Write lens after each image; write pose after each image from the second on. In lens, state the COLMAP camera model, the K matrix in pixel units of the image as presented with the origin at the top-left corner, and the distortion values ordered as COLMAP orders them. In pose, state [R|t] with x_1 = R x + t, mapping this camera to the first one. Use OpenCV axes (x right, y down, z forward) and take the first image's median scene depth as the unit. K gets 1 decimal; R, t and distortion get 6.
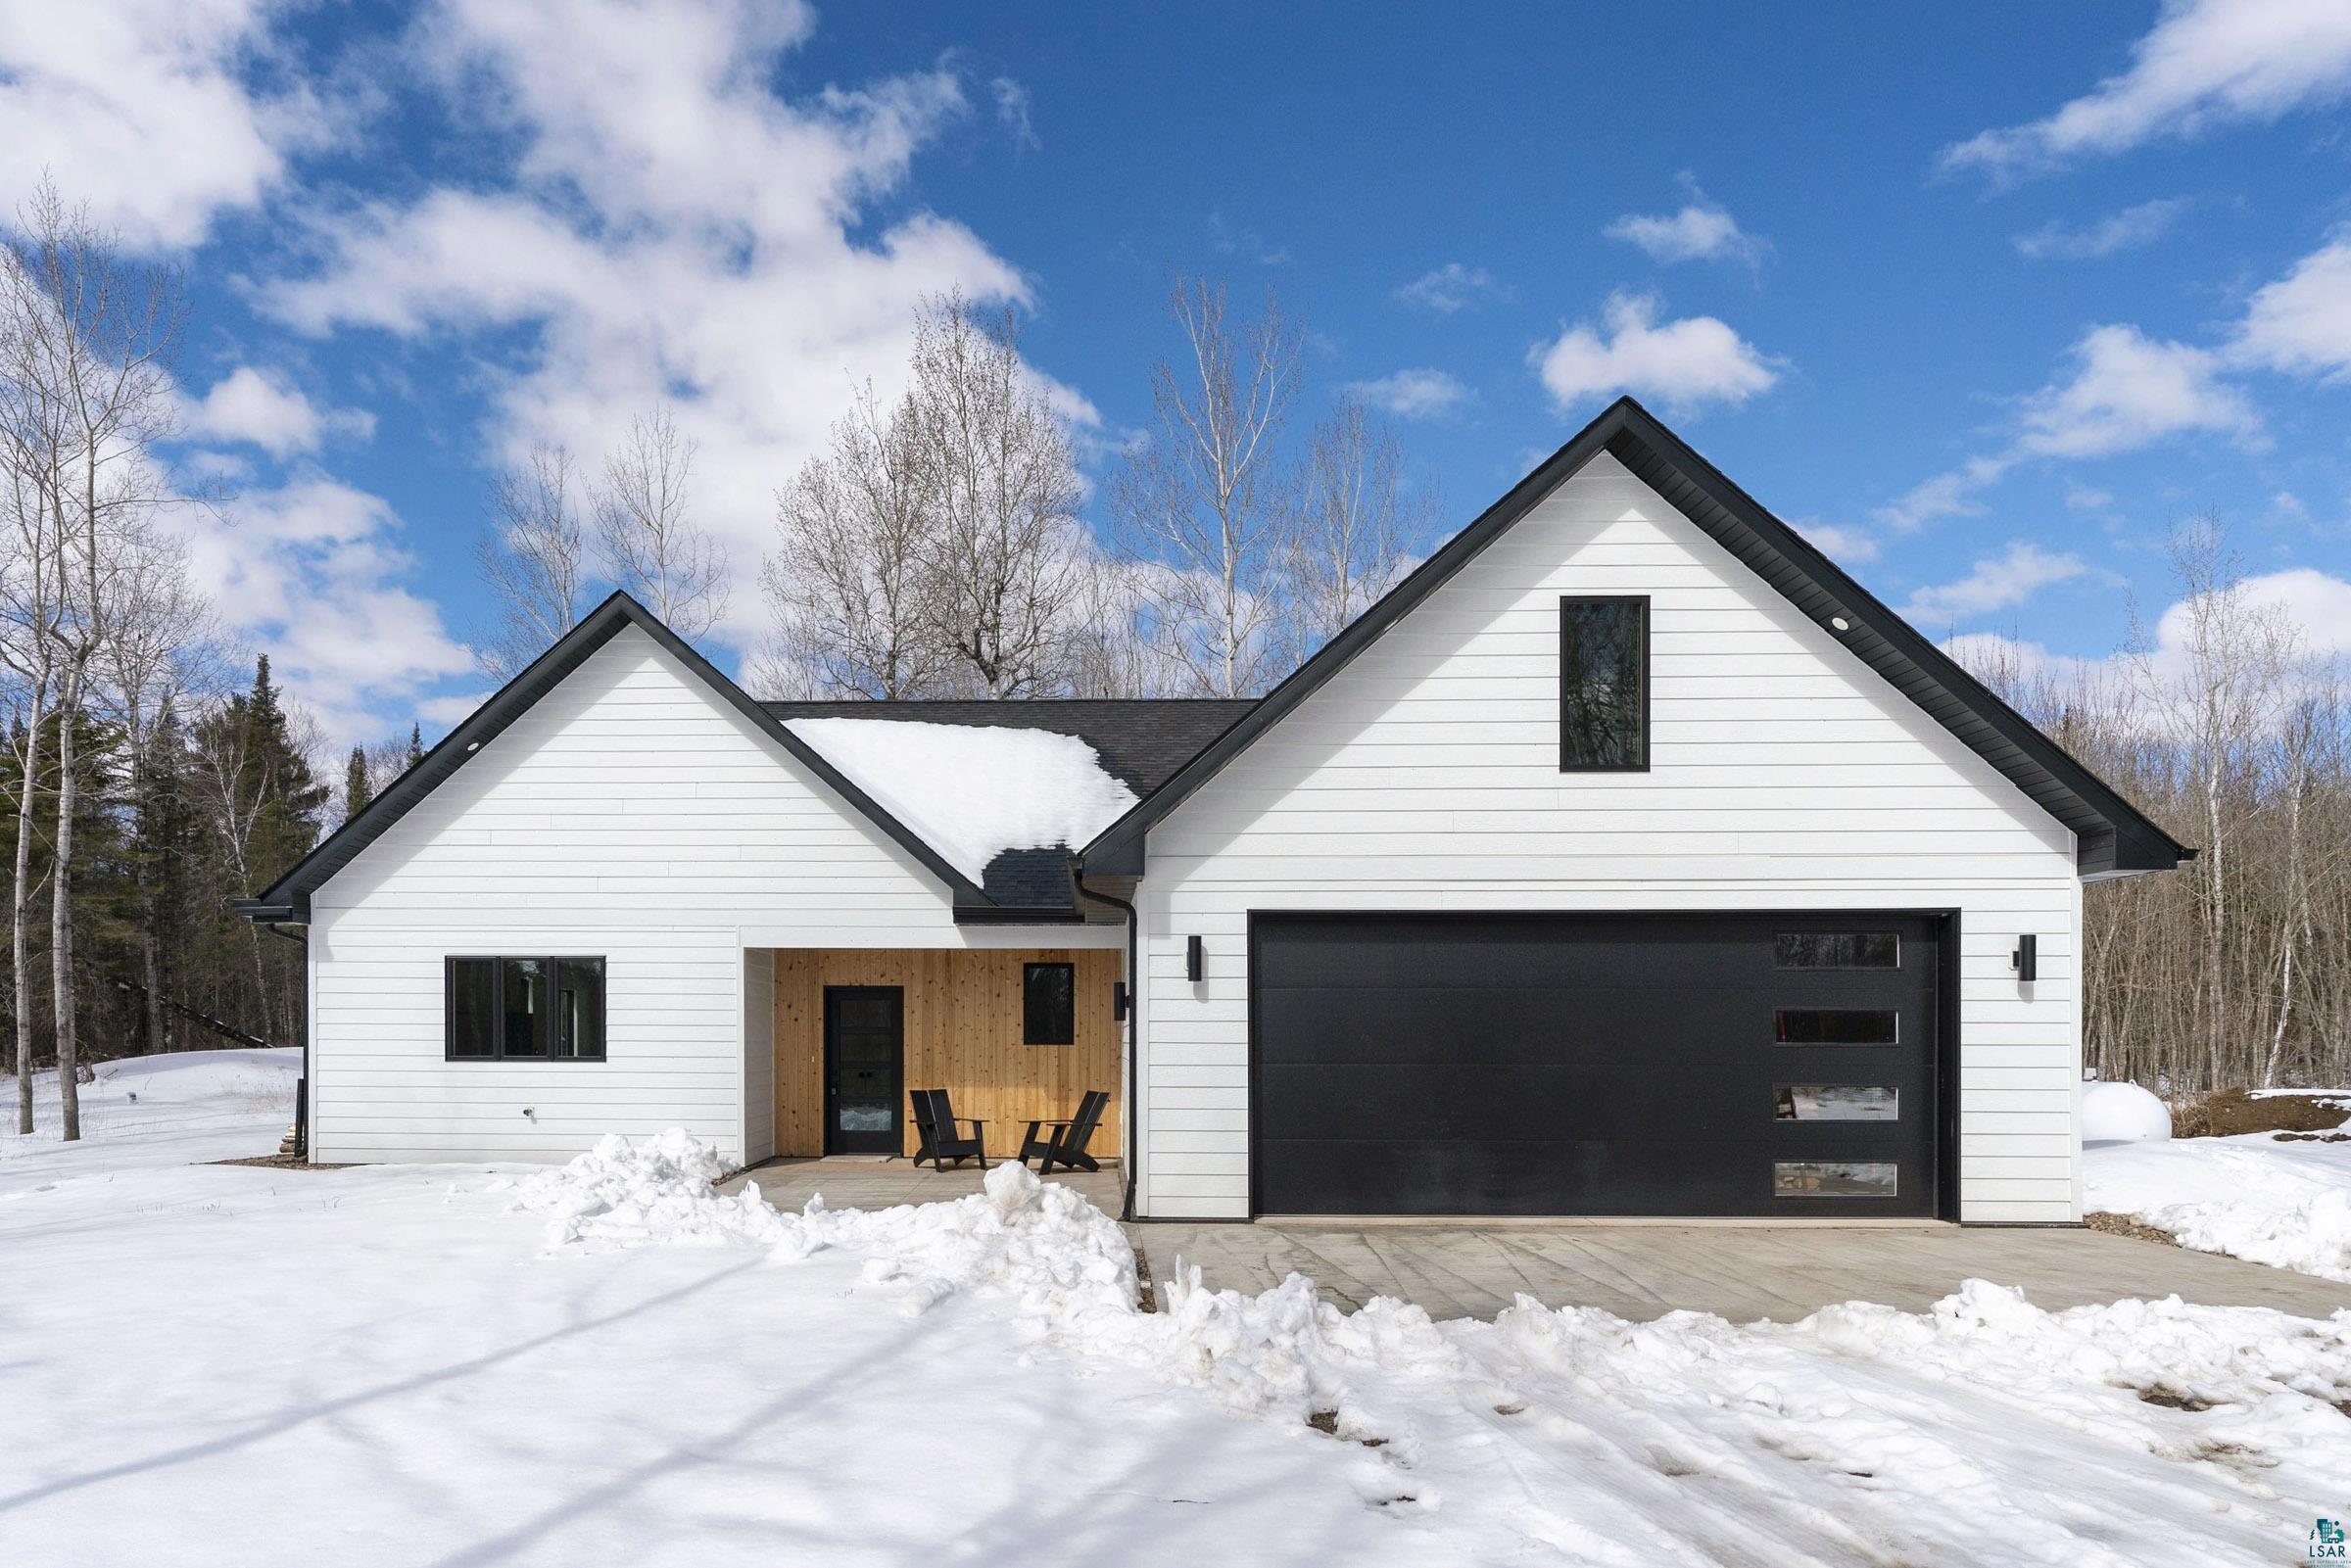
lens RADIAL K [[1265.8, 0, 1175.0], [0, 1265.8, 774.2], [0, 0, 1]] dist [0.003298, -0.002204]
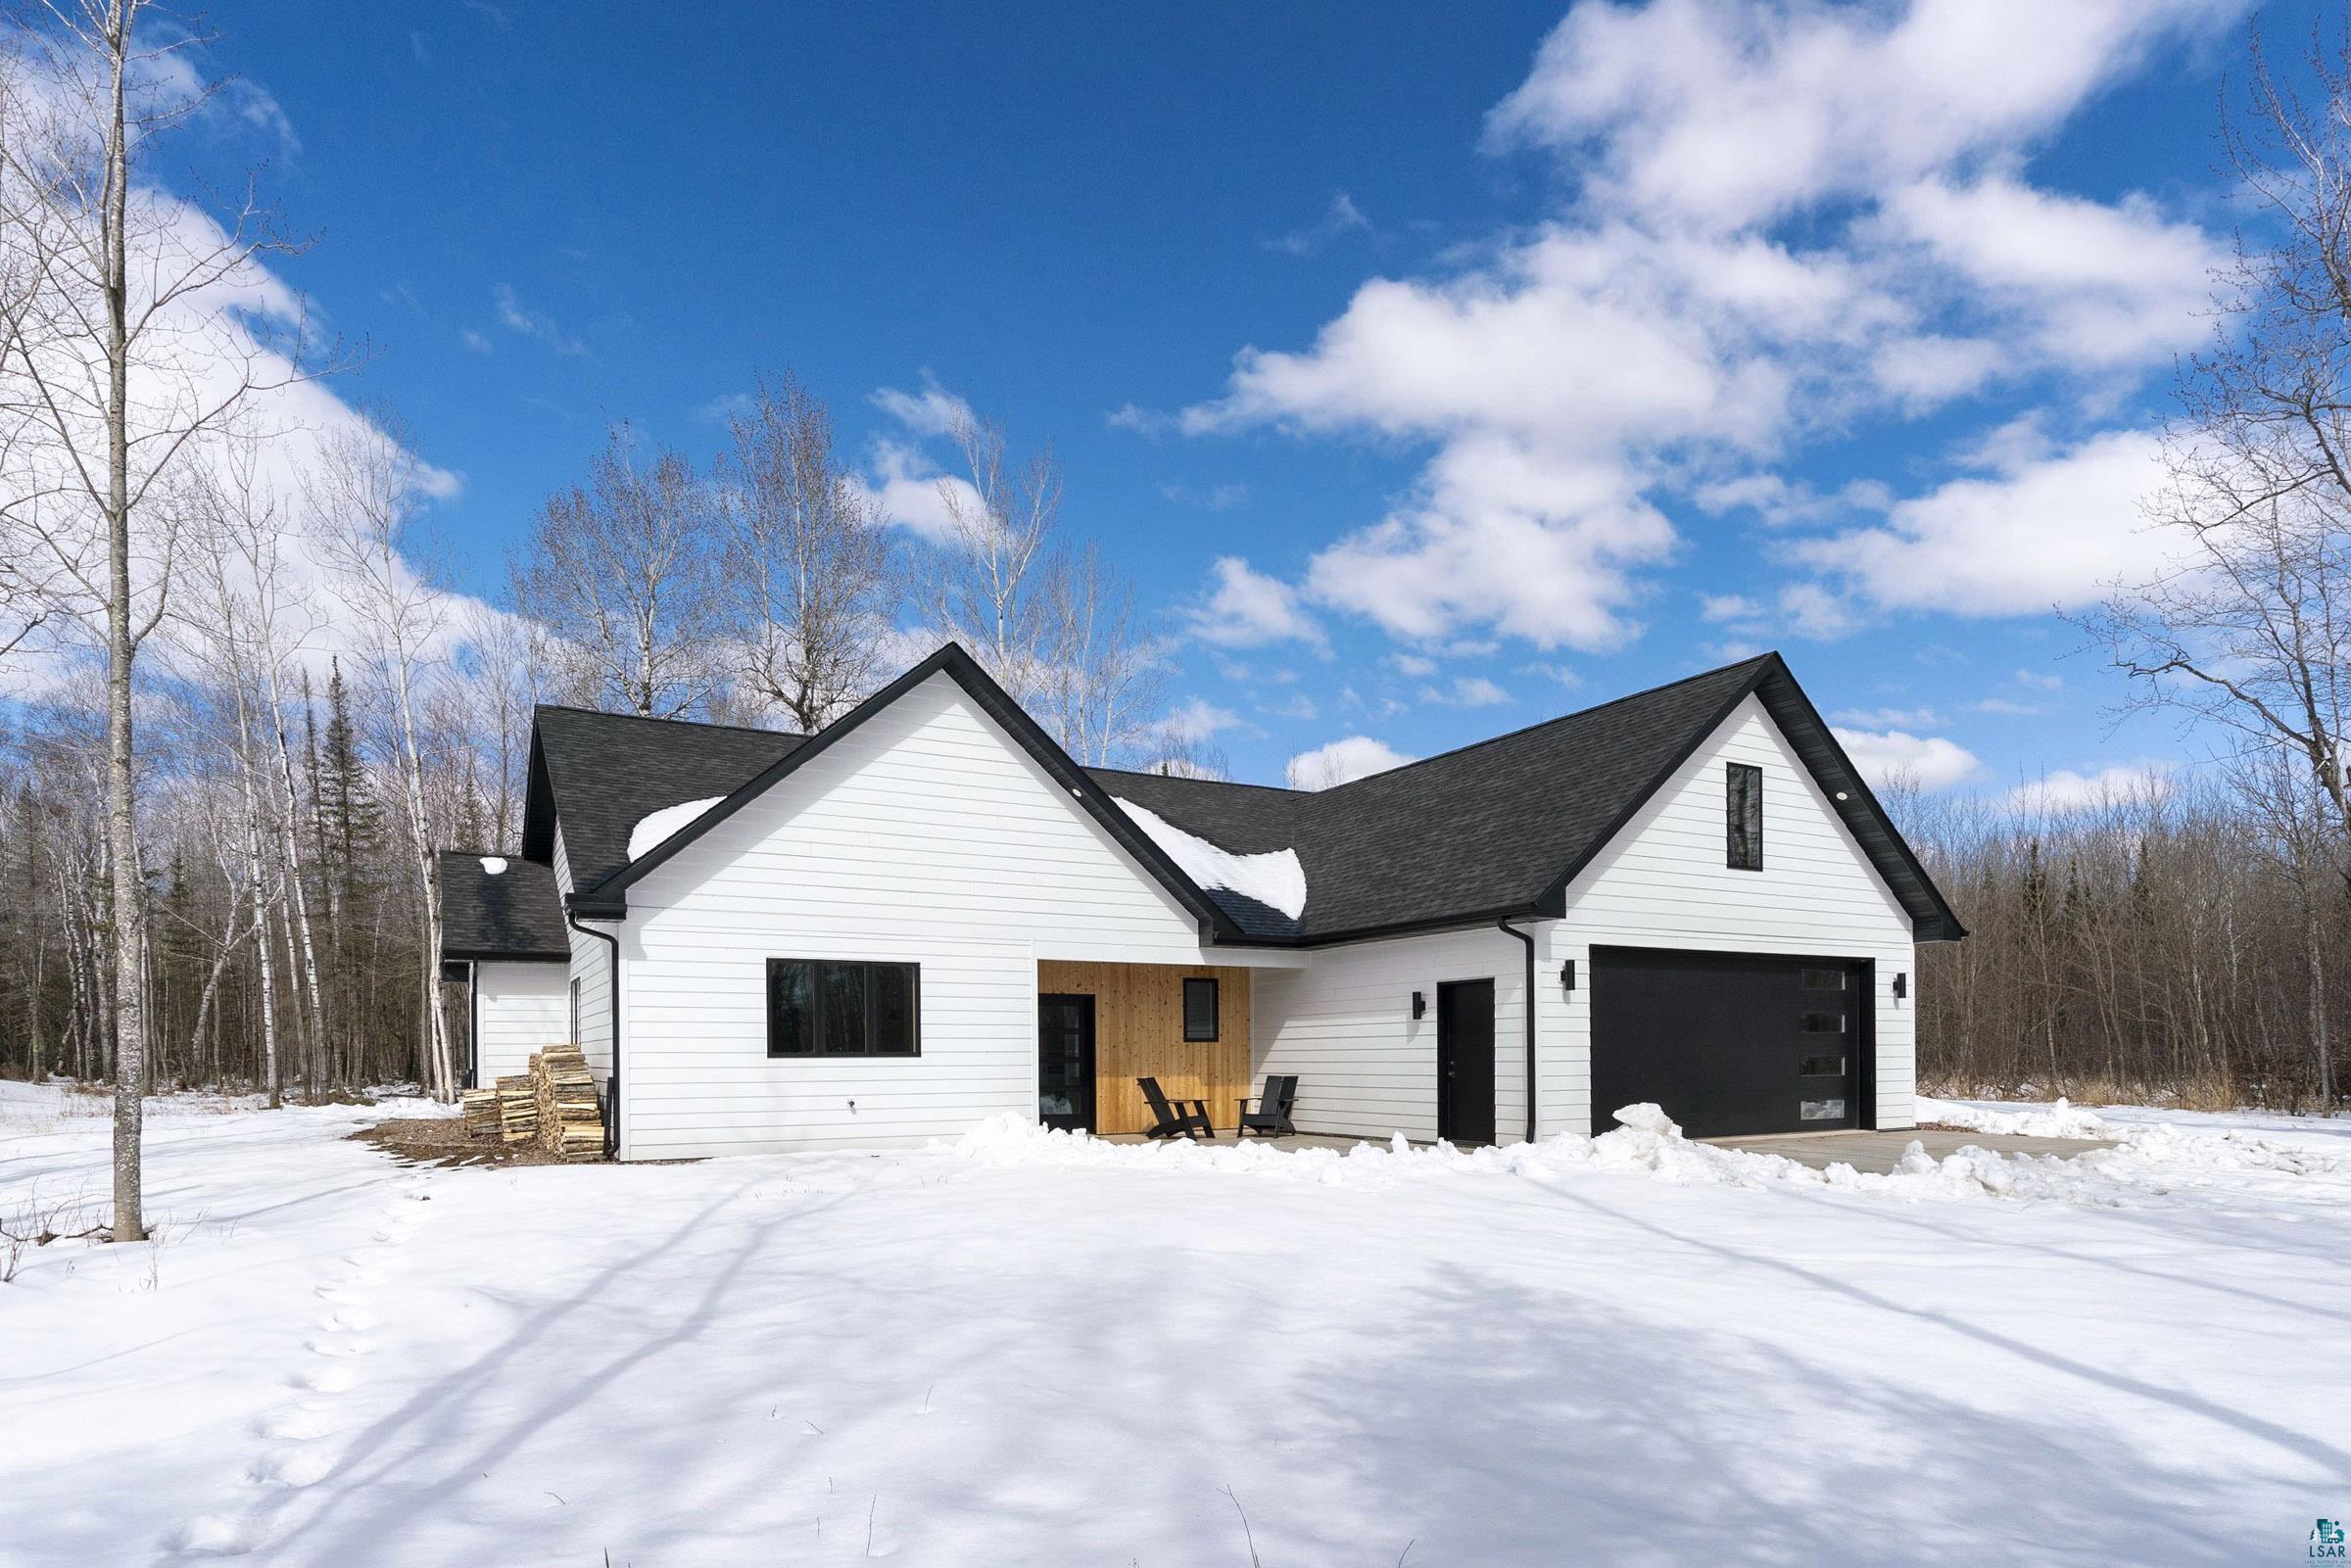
lens RADIAL K [[1085.6, 0, 1171.4], [0, 1085.6, 796.8], [0, 0, 1]] dist [-0.000566, 0.001416]
pose [[0.889694, 0.096897, 0.446157, -0.707336], [-0.084328, 0.995281, -0.047995, 0.025133], [-0.448703, 0.005077, 0.893667, 0.038831]]
